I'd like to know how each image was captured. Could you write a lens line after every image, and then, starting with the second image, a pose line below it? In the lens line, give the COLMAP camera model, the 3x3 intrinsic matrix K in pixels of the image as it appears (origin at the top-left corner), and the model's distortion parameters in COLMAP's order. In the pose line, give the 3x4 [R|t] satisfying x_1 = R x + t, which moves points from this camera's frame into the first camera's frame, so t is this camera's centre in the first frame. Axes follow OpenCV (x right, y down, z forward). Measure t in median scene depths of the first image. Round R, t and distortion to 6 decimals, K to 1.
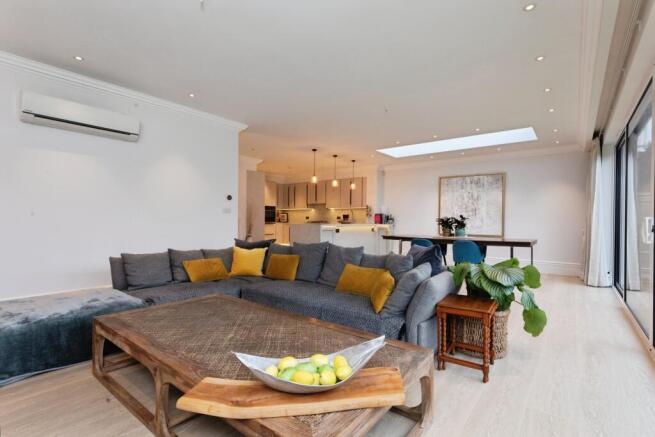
lens RADIAL K [[317.0, 0, 327.5], [0, 317.0, 218.5], [0, 0, 1]] dist [-0.002612, -0.000005]
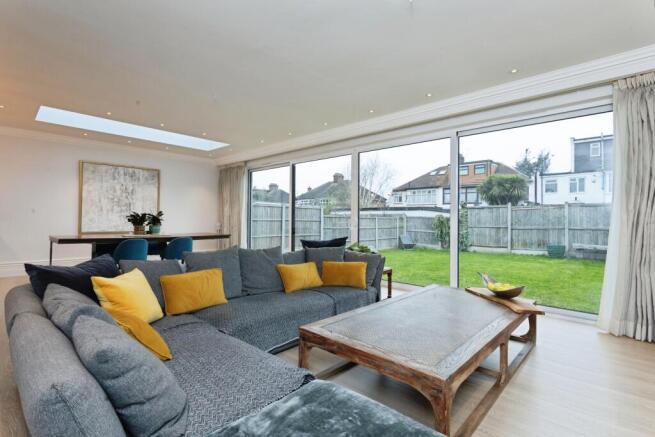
lens RADIAL K [[317.0, 0, 327.5], [0, 317.0, 218.5], [0, 0, 1]] dist [-0.002612, -0.000005]
pose [[0.080996, -0.001915, 0.996713, -0.394157], [-0.016020, 0.999866, 0.003223, 0.001022], [-0.996586, -0.016228, 0.080954, 0.340074]]
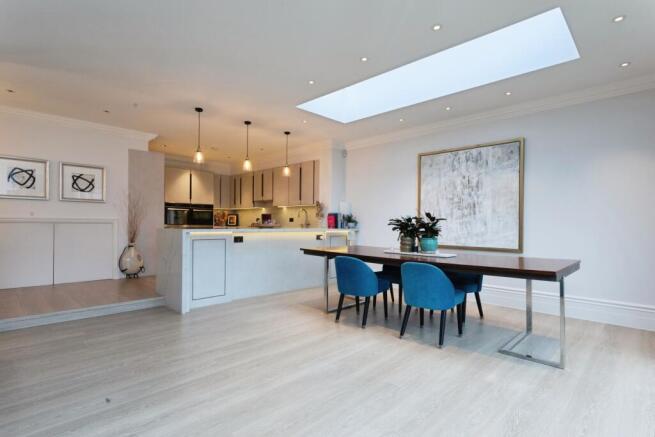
lens RADIAL K [[335.4, 0, 327.5], [0, 335.4, 218.5], [0, 0, 1]] dist [0.003797, 0.000344]
pose [[0.994532, -0.001312, -0.104427, 0.252152], [0.000130, 0.999936, -0.011327, 0.004263], [0.104435, 0.011251, 0.994468, 0.337291]]
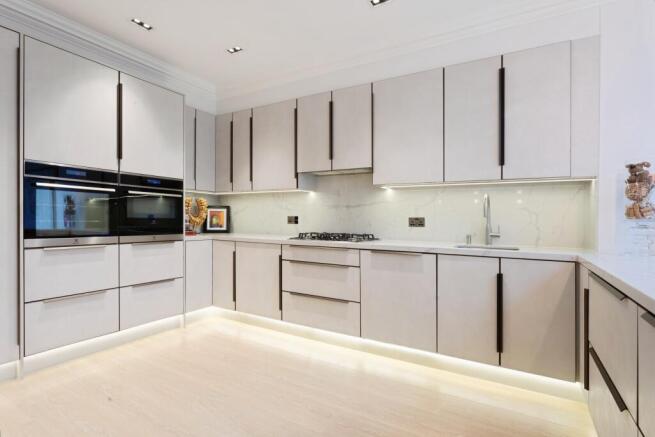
lens RADIAL K [[328.7, 0, 327.5], [0, 328.7, 218.5], [0, 0, 1]] dist [0.000855, 0.000215]
pose [[0.990953, -0.000711, 0.134206, -0.102480], [-0.001350, 0.999883, 0.015269, -0.012113], [-0.134201, -0.015312, 0.990836, 0.948961]]
